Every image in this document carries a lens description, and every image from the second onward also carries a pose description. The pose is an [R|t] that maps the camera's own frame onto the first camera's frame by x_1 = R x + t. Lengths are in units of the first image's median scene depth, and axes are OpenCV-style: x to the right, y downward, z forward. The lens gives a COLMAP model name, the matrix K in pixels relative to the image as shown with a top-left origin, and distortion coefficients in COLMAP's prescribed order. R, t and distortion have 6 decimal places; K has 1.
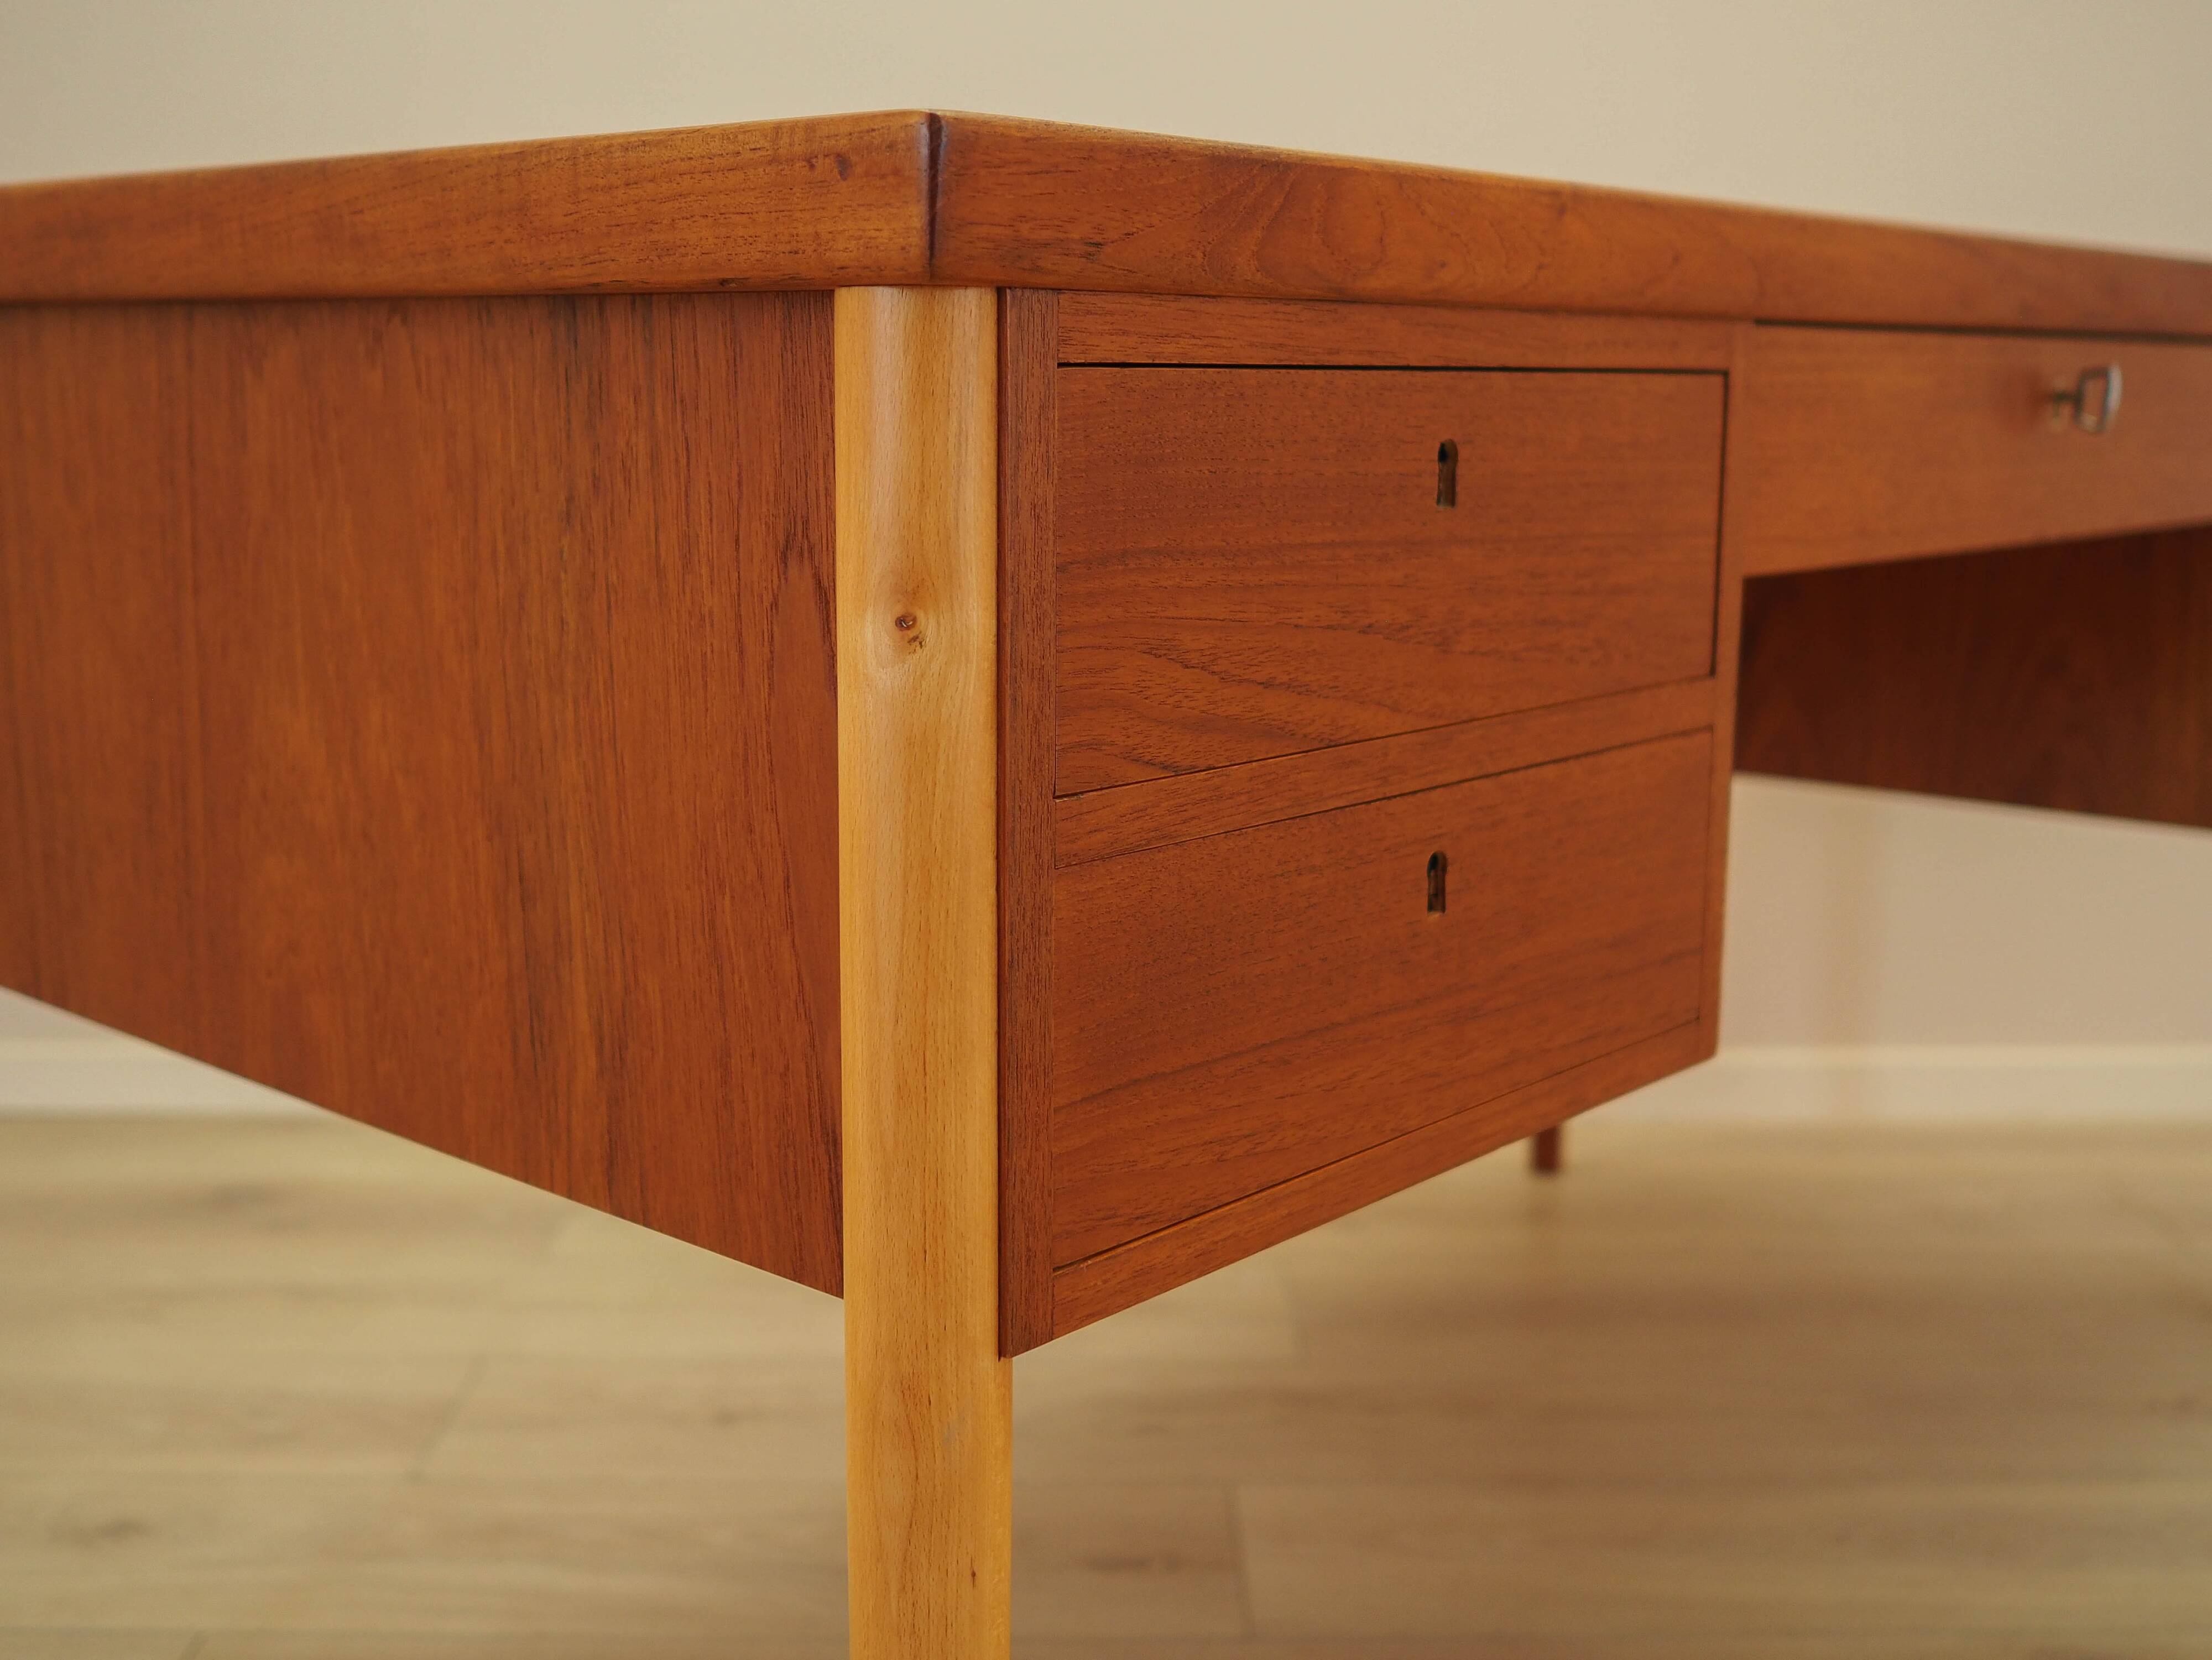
lens RADIAL K [[2451.8, 0, 1158.3], [0, 2451.8, 754.0], [0, 0, 1]] dist [-0.028331, -0.016662]
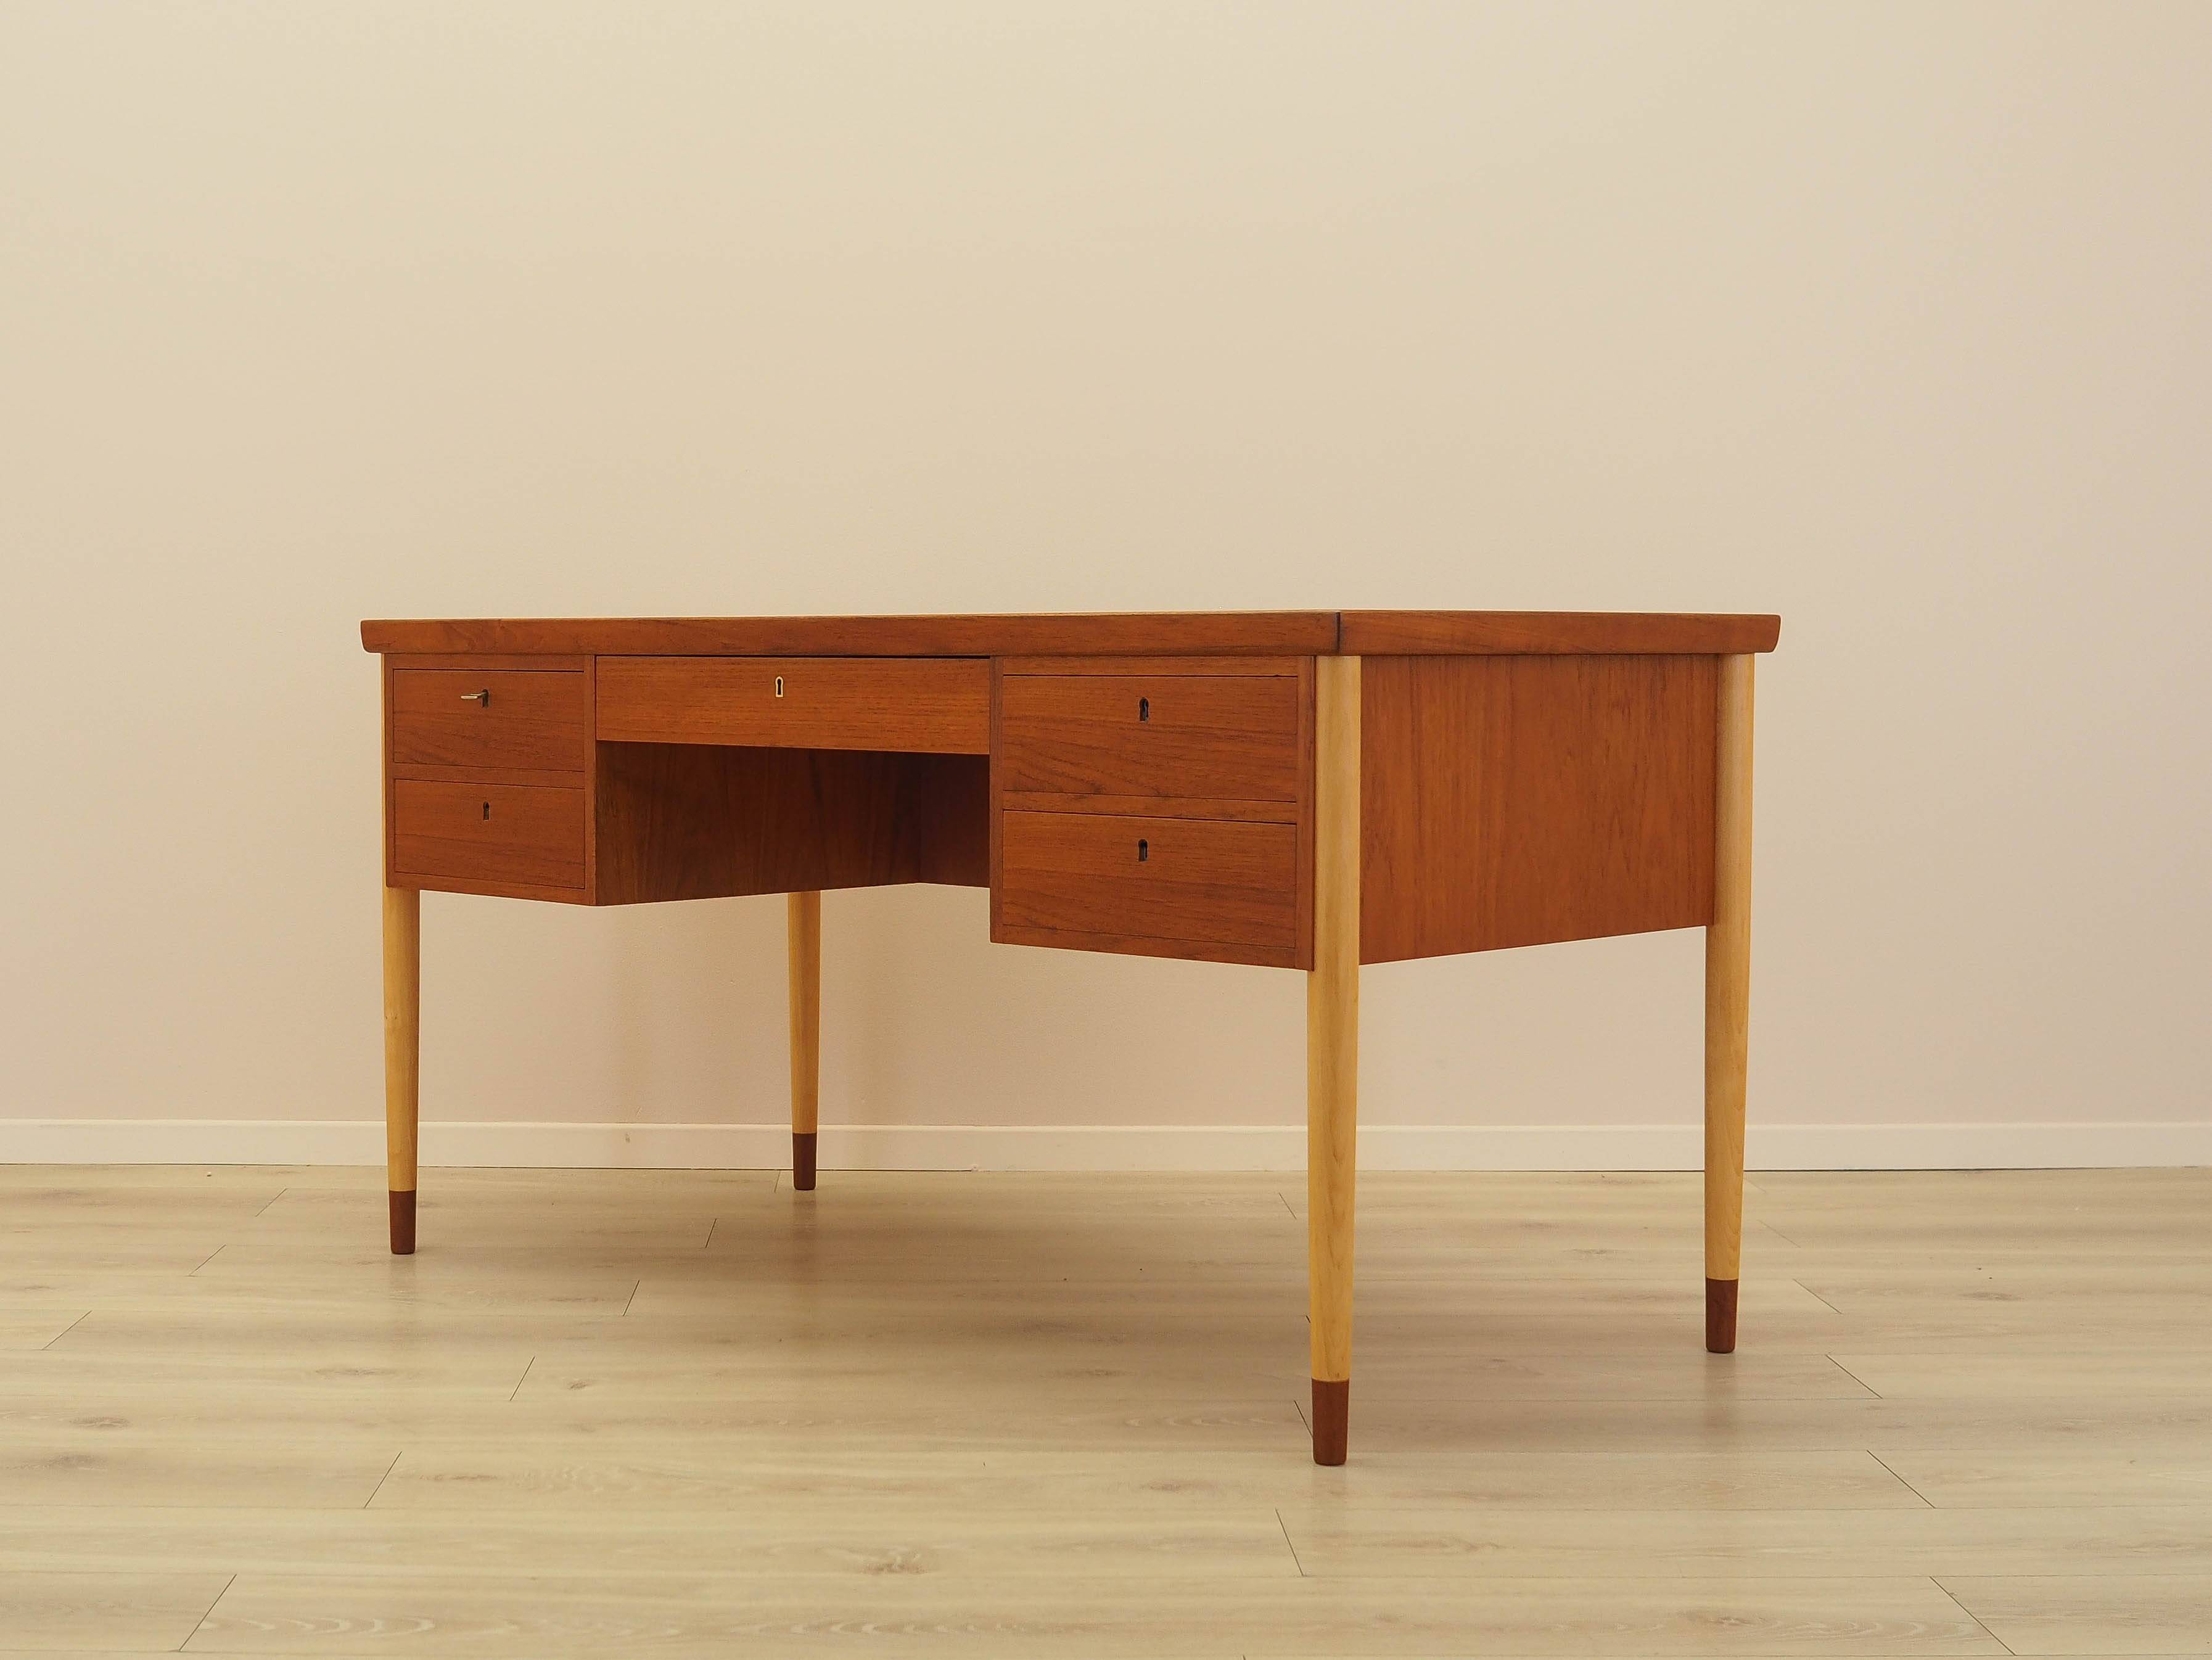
lens RADIAL K [[3202.3, 0, 1106.0], [0, 3202.3, 830.0], [0, 0, 1]] dist [-0.009040, -0.029566]
pose [[-0.032147, 0.051079, -0.998177, 5.722379], [-0.157696, 0.985925, 0.055531, -0.388940], [0.986964, 0.159193, -0.023640, 2.407382]]
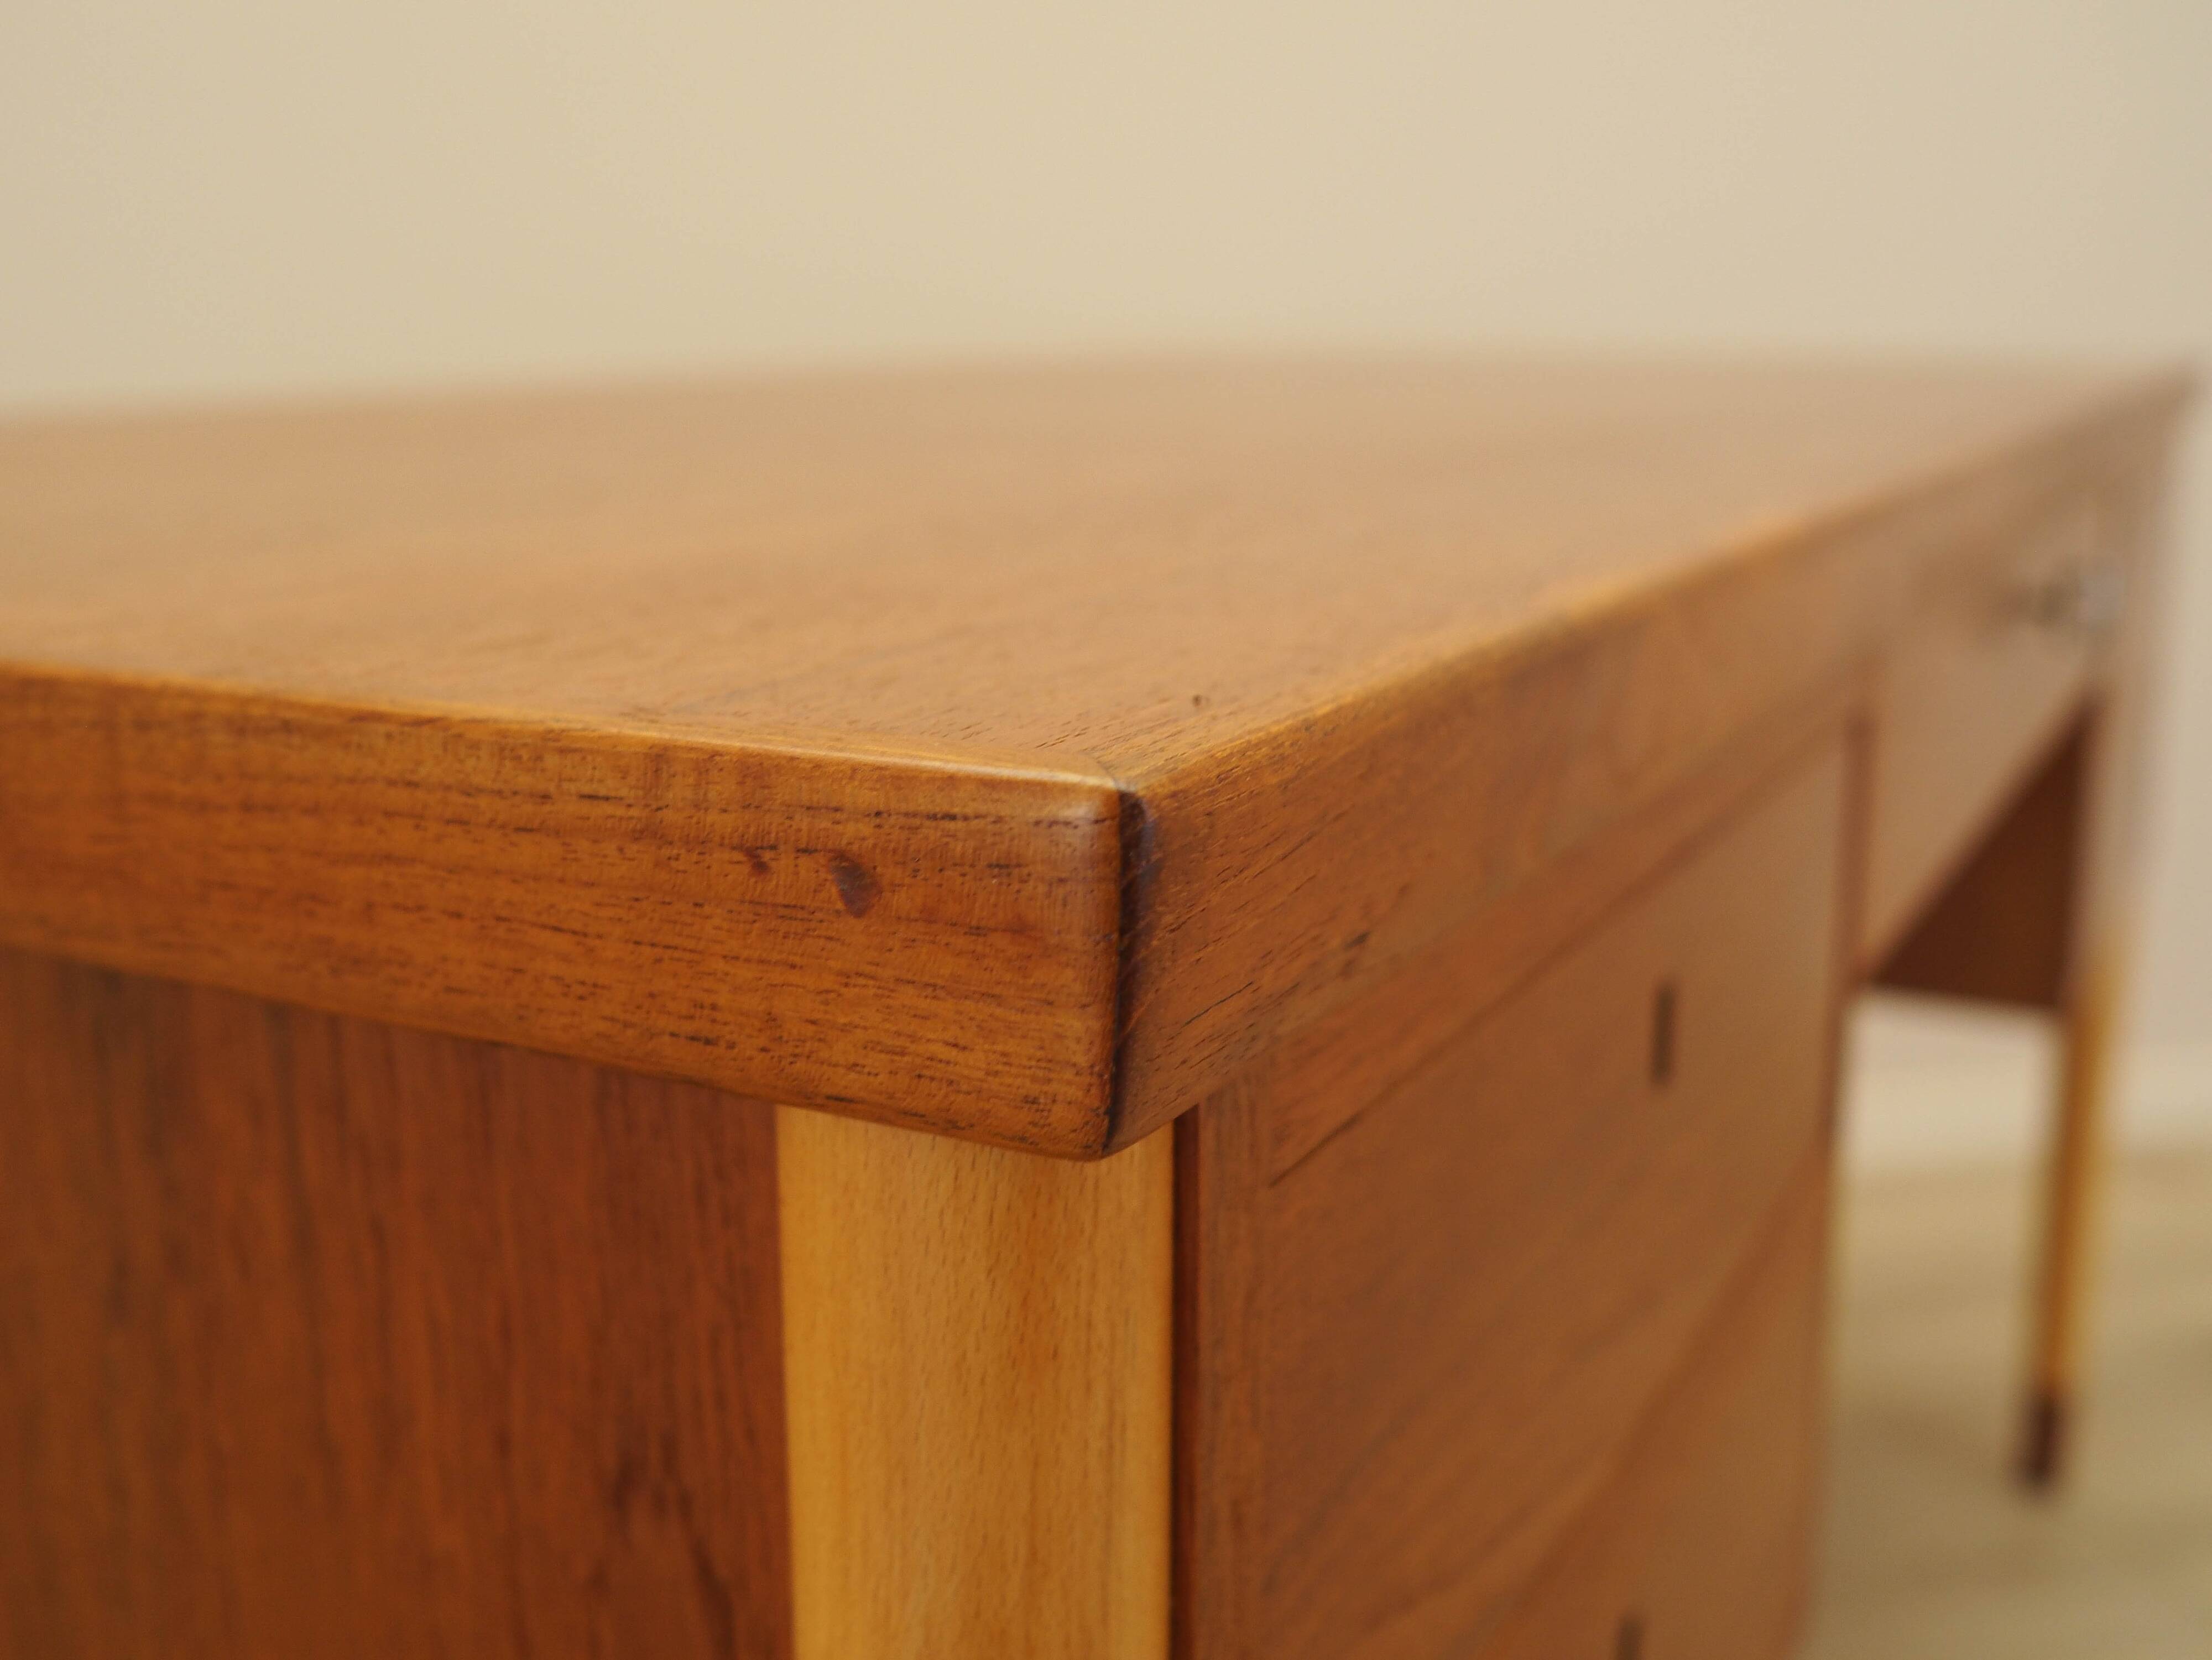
lens RADIAL K [[2320.6, 0, 1056.9], [0, 2320.6, 757.8], [0, 0, 1]] dist [-0.058352, -0.004780]
pose [[0.980537, -0.052394, 0.189216, -0.148479], [0.044254, 0.997914, 0.046993, -0.246516], [-0.191283, -0.037705, 0.980810, 0.554779]]
